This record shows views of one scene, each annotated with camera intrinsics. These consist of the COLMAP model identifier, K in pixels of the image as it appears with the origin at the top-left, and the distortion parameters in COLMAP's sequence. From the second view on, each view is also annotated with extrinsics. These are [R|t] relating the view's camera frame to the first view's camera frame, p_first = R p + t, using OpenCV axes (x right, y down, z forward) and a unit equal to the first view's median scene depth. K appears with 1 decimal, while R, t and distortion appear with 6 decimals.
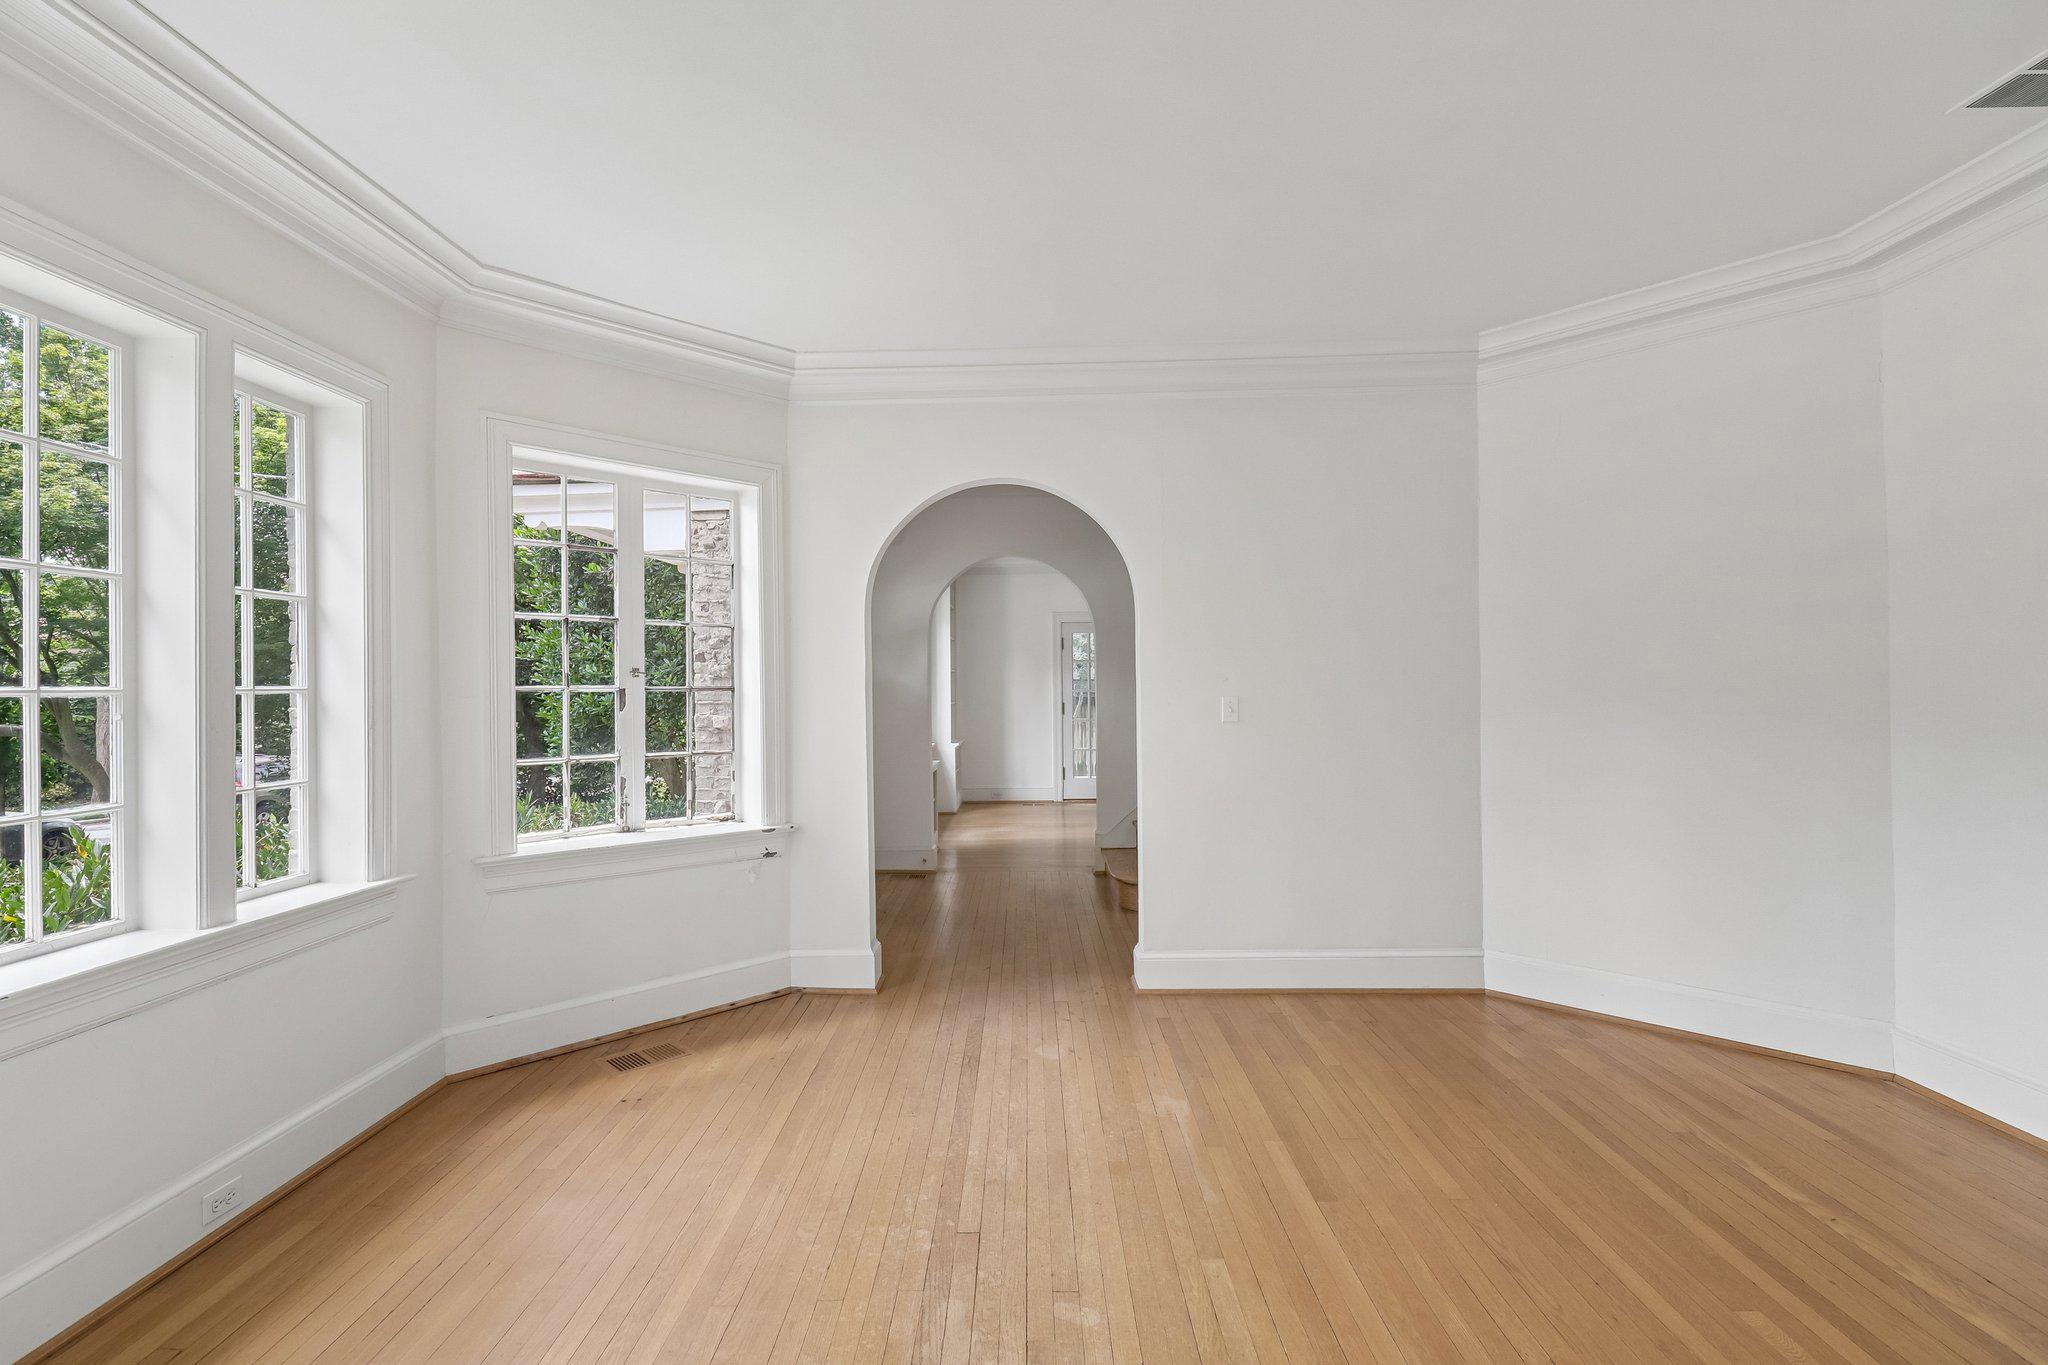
lens RADIAL K [[949.4, 0, 1009.2], [0, 949.4, 679.0], [0, 0, 1]] dist [0.009846, -0.013907]
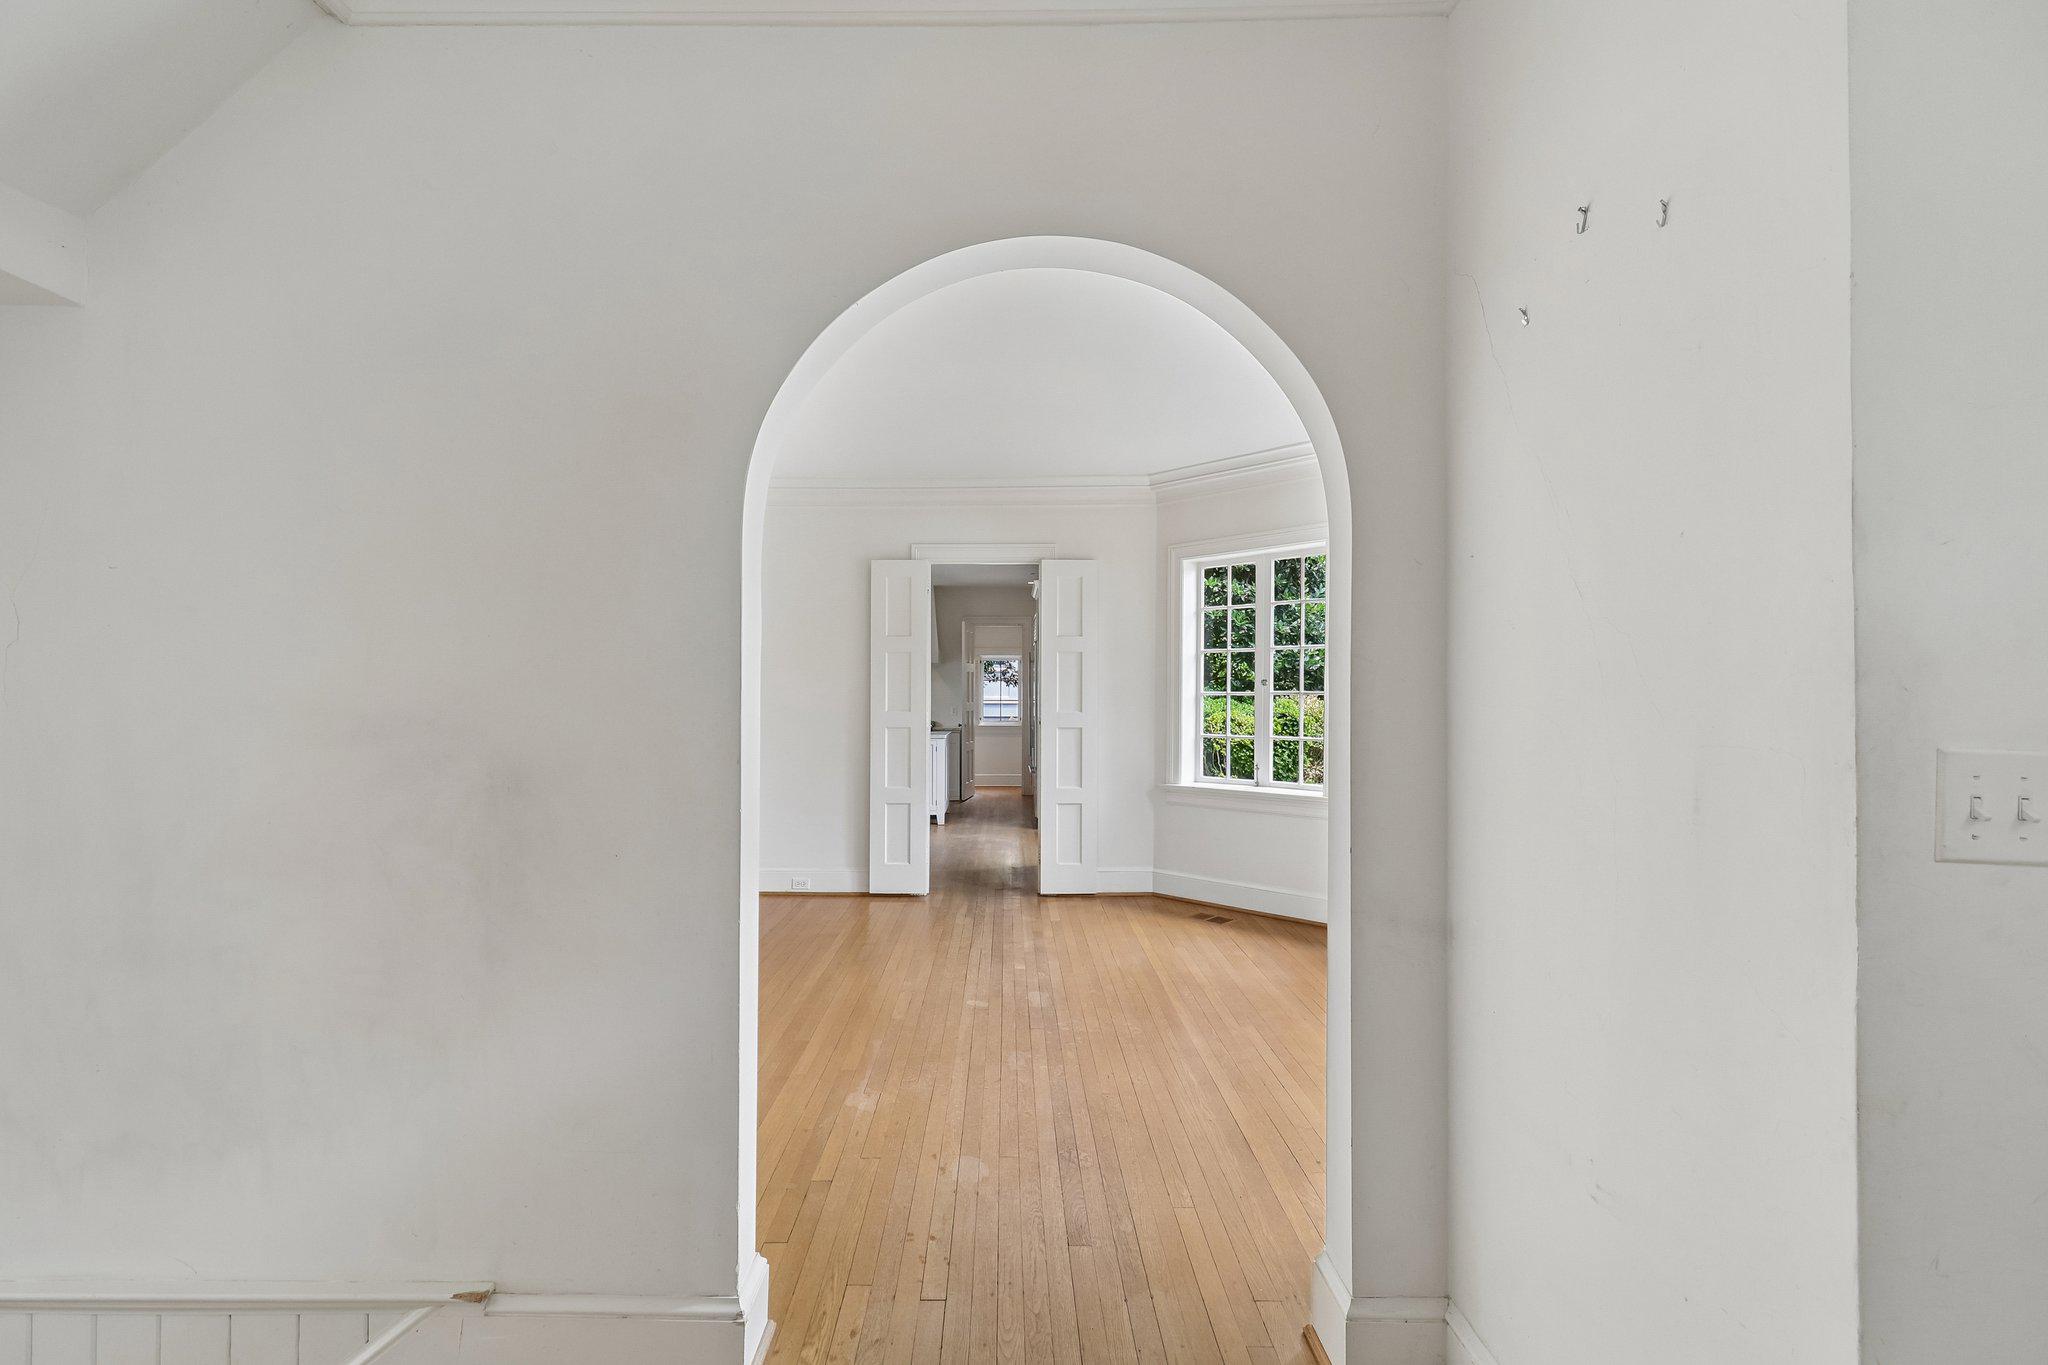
lens RADIAL K [[946.3, 0, 1015.0], [0, 946.3, 677.3], [0, 0, 1]] dist [0.007127, -0.011407]
pose [[-0.999590, 0.005335, -0.028139, 0.031001], [0.005852, 0.999815, -0.018334, 0.003873], [0.028036, -0.018491, -0.999436, 2.142941]]
